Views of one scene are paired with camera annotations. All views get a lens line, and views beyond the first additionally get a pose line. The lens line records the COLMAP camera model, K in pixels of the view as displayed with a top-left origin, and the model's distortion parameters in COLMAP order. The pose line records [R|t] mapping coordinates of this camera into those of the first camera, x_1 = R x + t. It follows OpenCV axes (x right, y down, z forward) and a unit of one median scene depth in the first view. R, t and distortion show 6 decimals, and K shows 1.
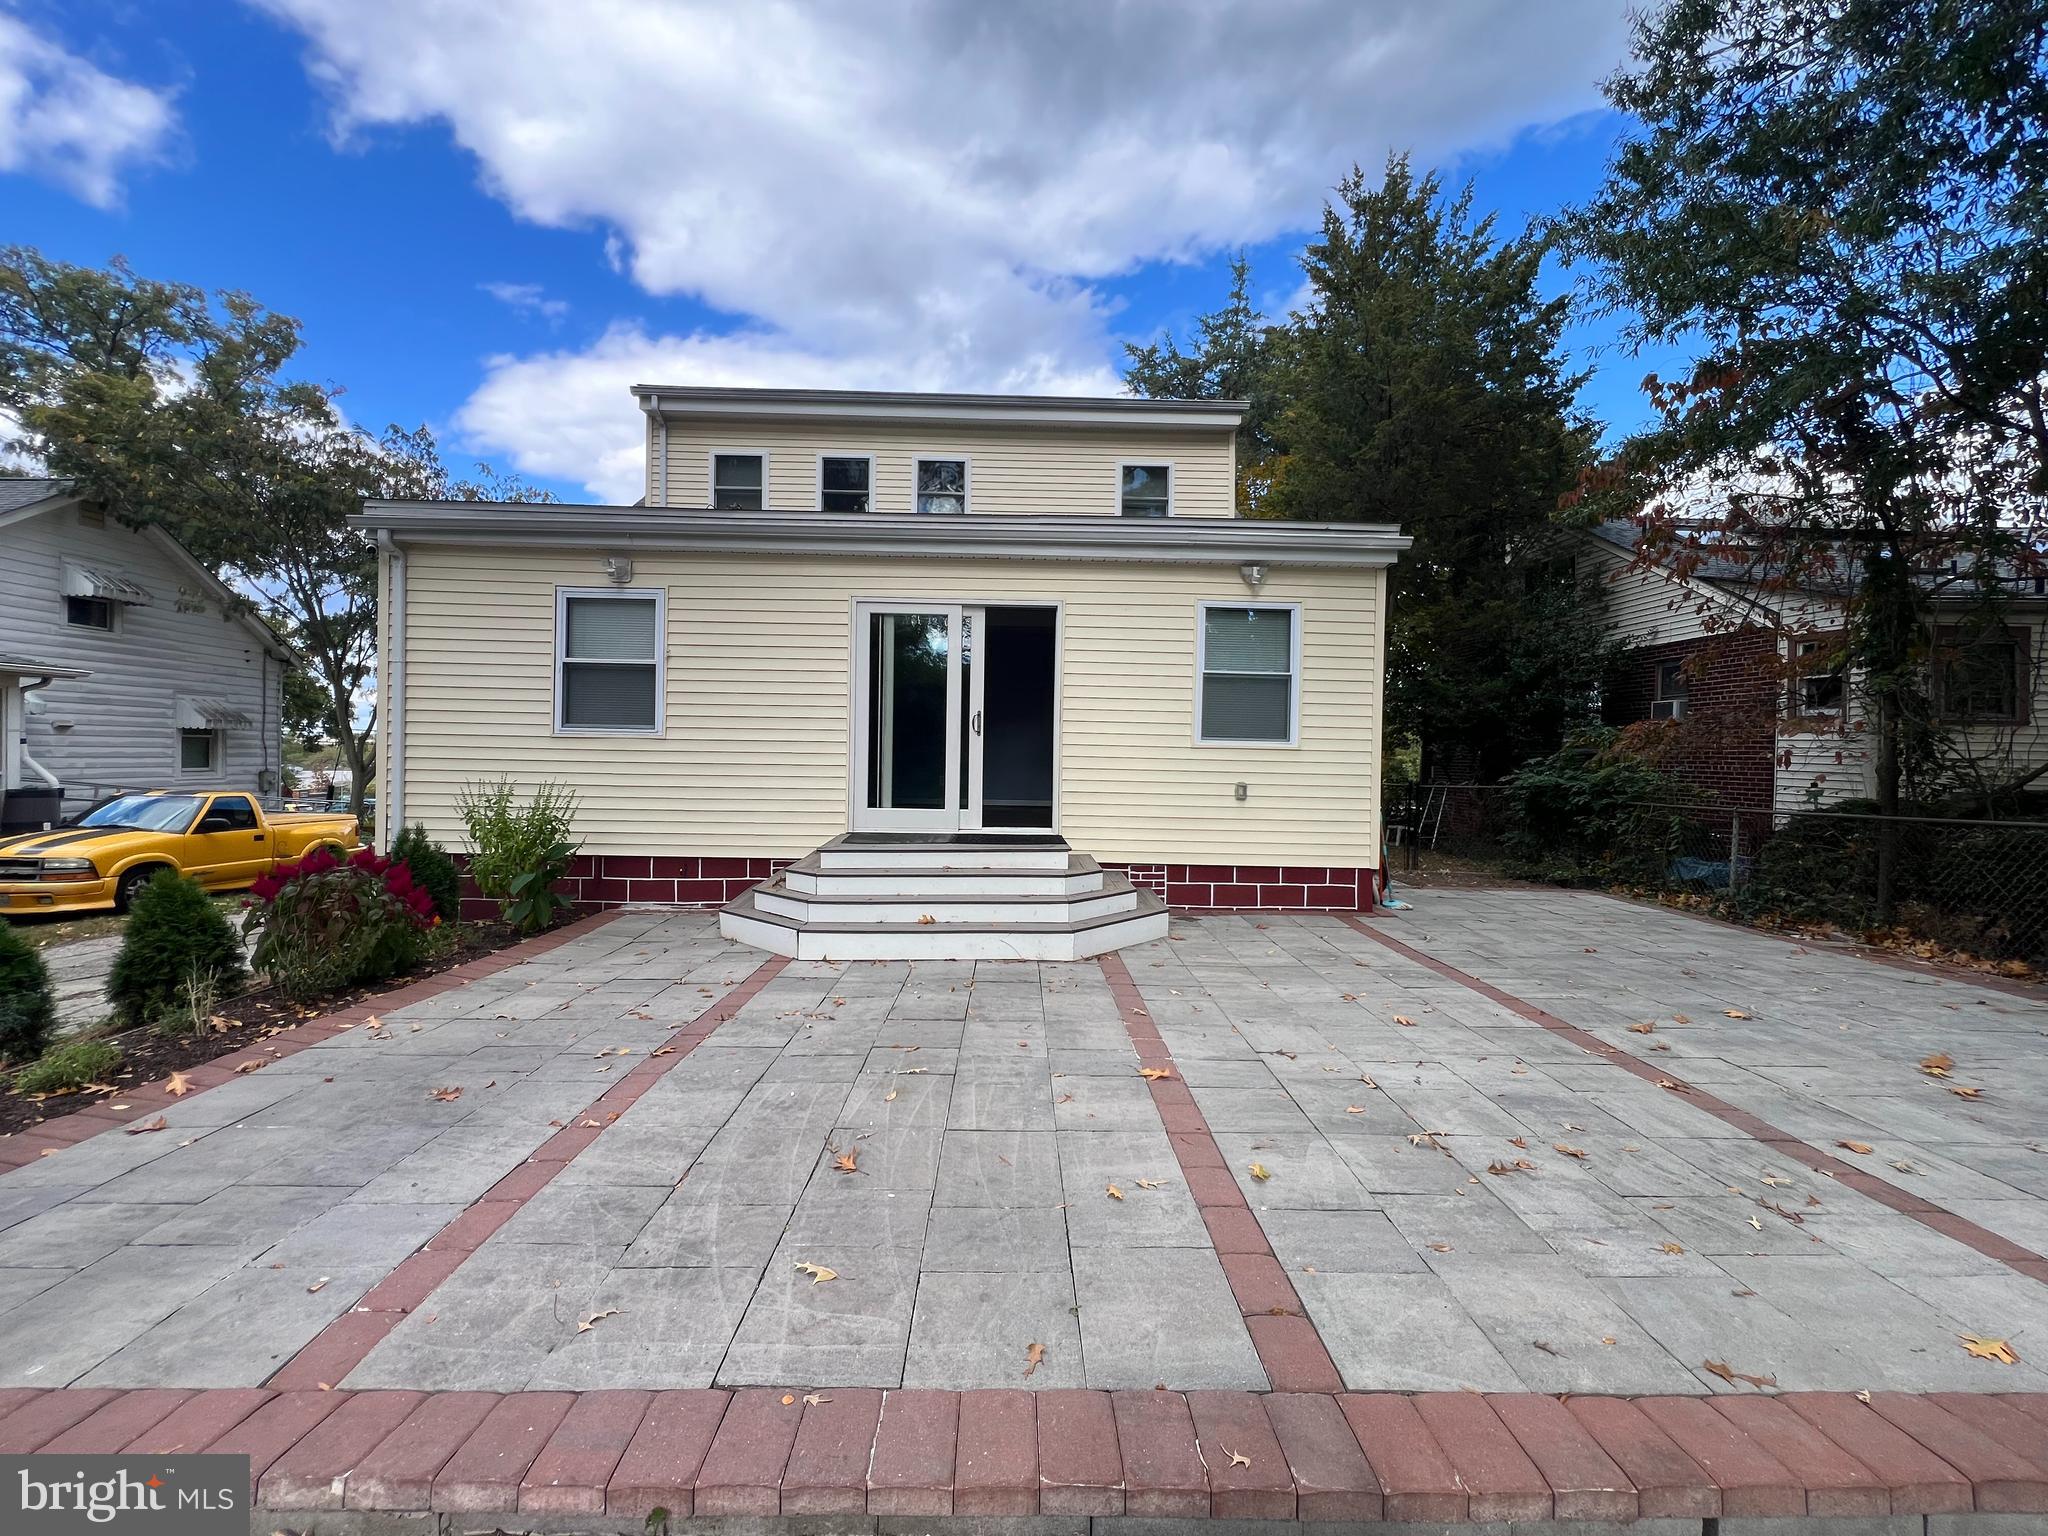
lens RADIAL K [[828.7, 0, 1020.2], [0, 828.7, 759.5], [0, 0, 1]] dist [-0.002839, 0.000236]
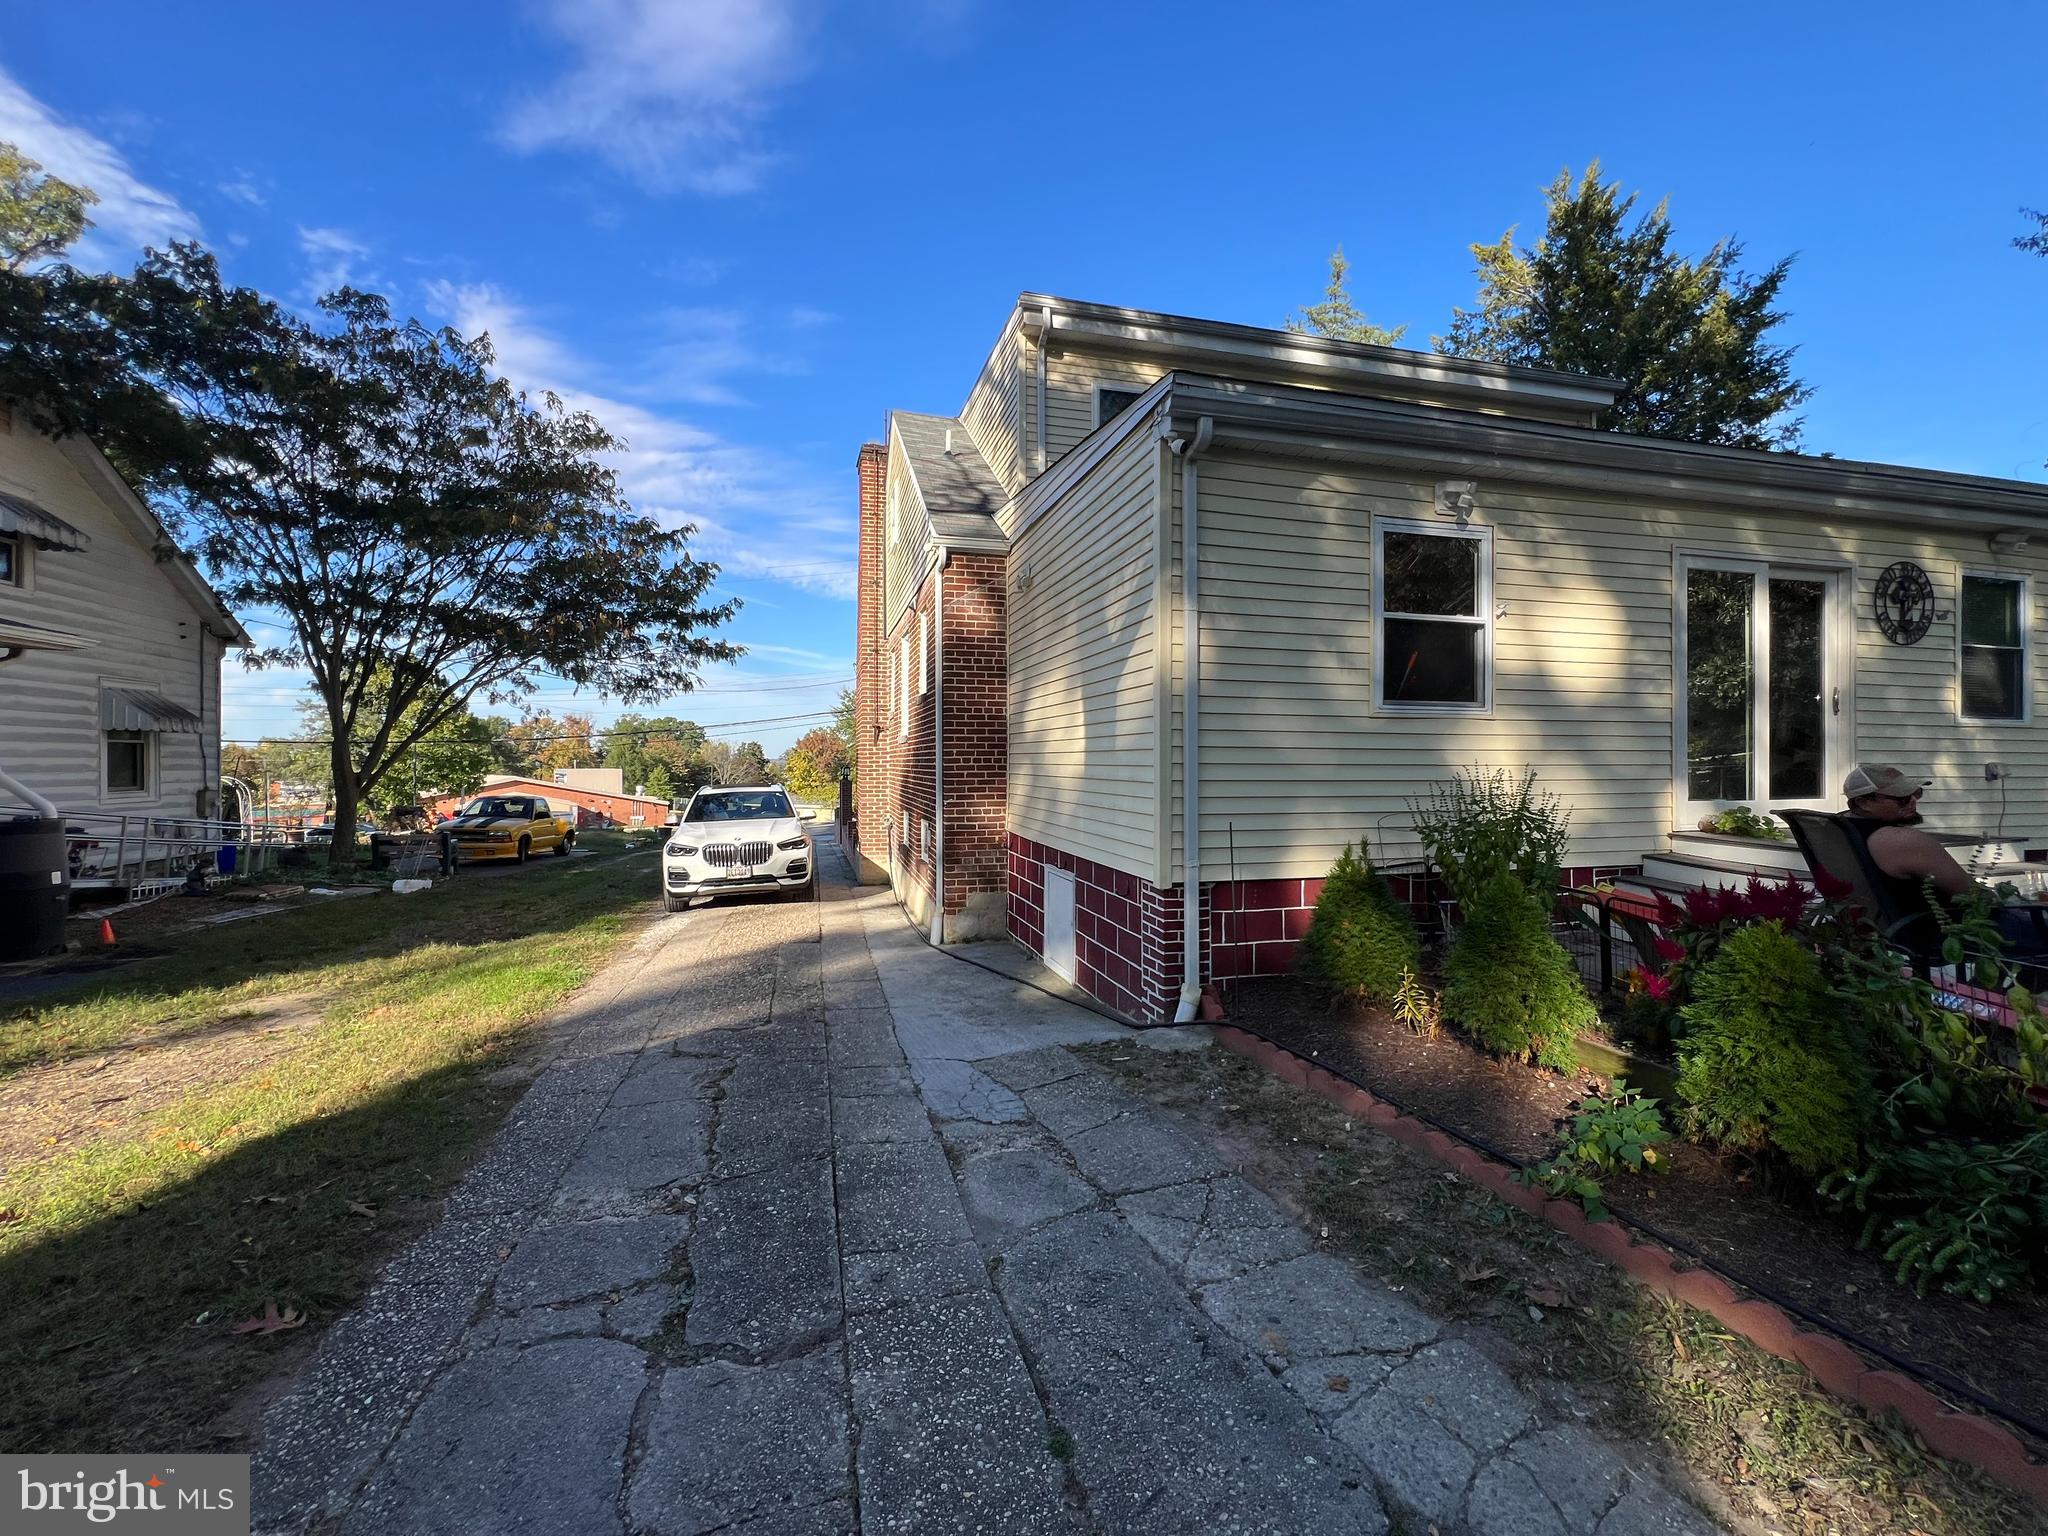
lens RADIAL K [[828.7, 0, 1020.9], [0, 828.7, 762.2], [0, 0, 1]] dist [-0.002839, 0.000236]
pose [[0.967981, -0.018321, 0.250353, -2.000460], [0.018853, 0.999822, 0.000274, 0.018431], [-0.250314, 0.004455, 0.968155, 0.618771]]
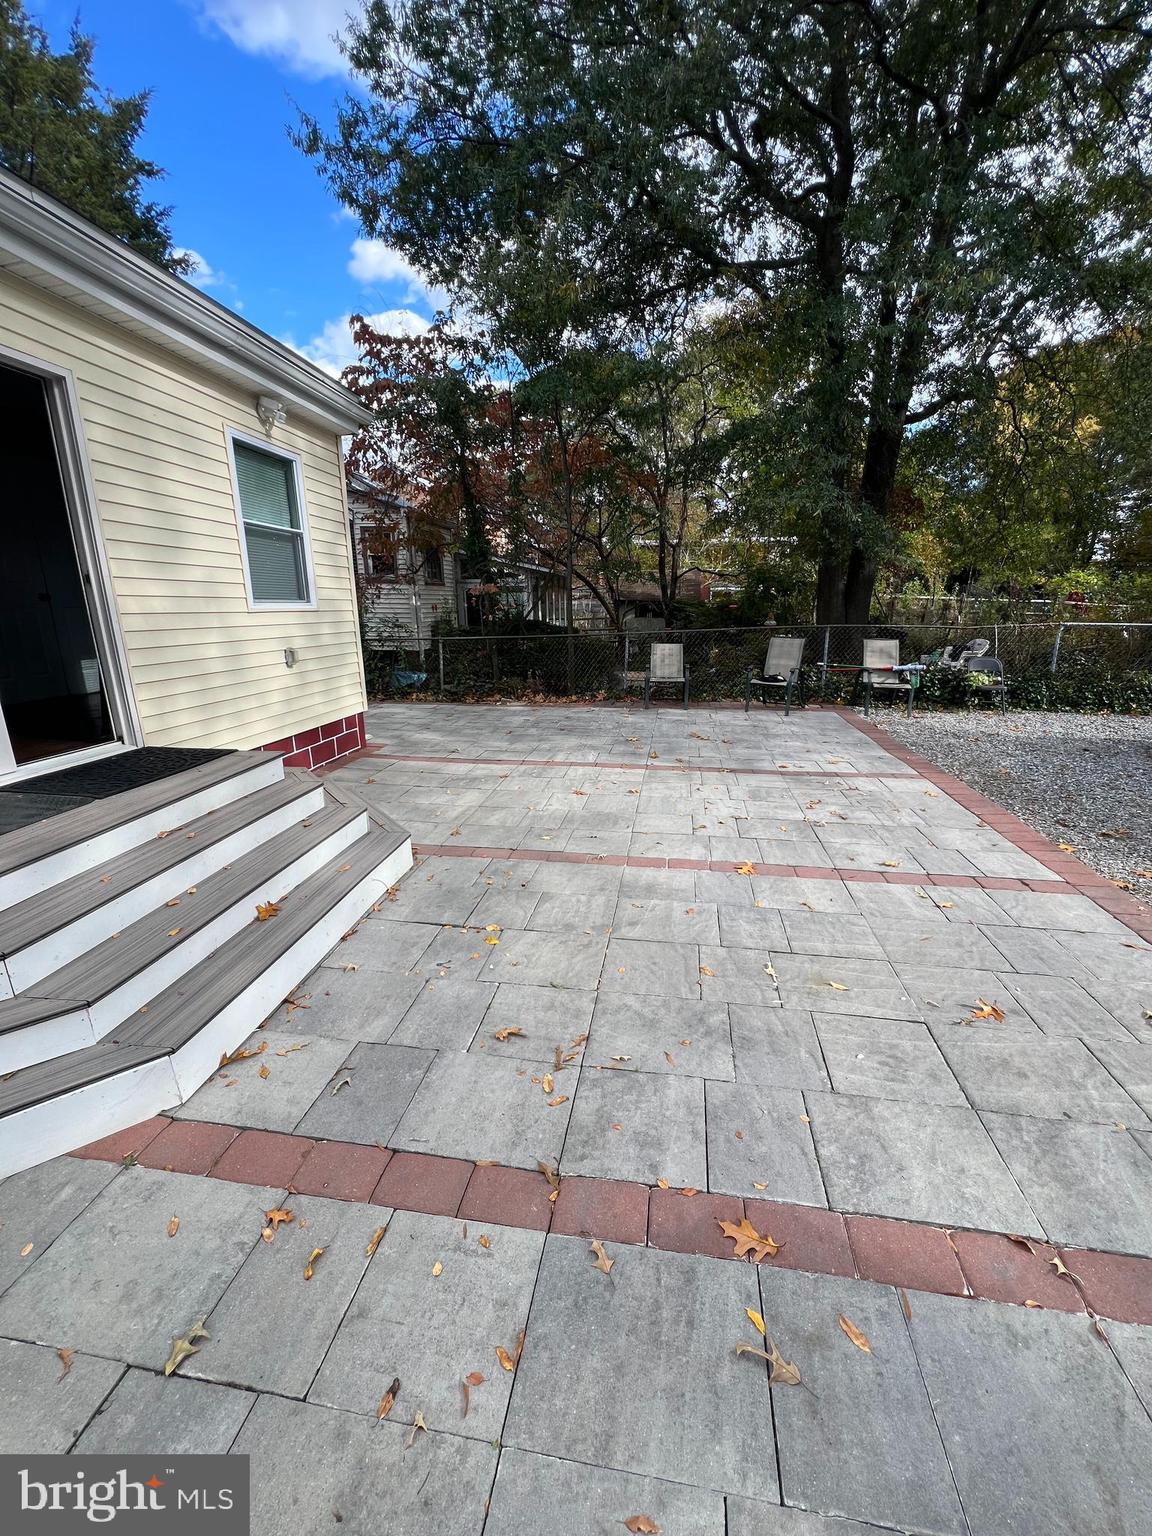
lens RADIAL K [[621.5, 0, 571.6], [0, 621.5, 763.1], [0, 0, 1]] dist [-0.002839, 0.000236]
pose [[0.167513, -0.263129, 0.950107, -0.707830], [0.017026, 0.964353, 0.264072, -0.049897], [-0.985723, -0.028059, 0.166022, 0.994776]]
